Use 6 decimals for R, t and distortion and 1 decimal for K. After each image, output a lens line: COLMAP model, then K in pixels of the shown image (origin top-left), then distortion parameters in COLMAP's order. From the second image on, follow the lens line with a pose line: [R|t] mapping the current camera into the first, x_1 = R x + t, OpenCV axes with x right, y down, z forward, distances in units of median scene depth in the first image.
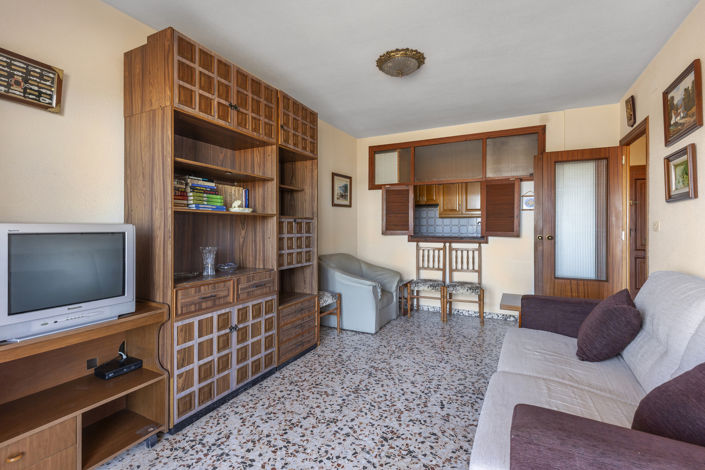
lens RADIAL K [[322.7, 0, 352.5], [0, 322.7, 235.0], [0, 0, 1]] dist [0.001017, -0.000337]
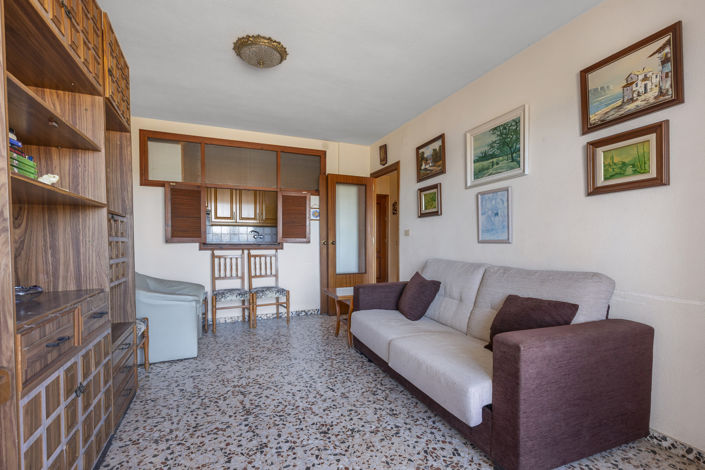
lens RADIAL K [[320.6, 0, 352.5], [0, 320.6, 257.2], [0, 0, 1]] dist [0.001338, -0.000077]
pose [[0.643795, -0.041470, 0.764073, -0.344192], [0.019671, 0.999097, 0.037651, 0.022337], [-0.764945, -0.009209, 0.644030, 0.162406]]
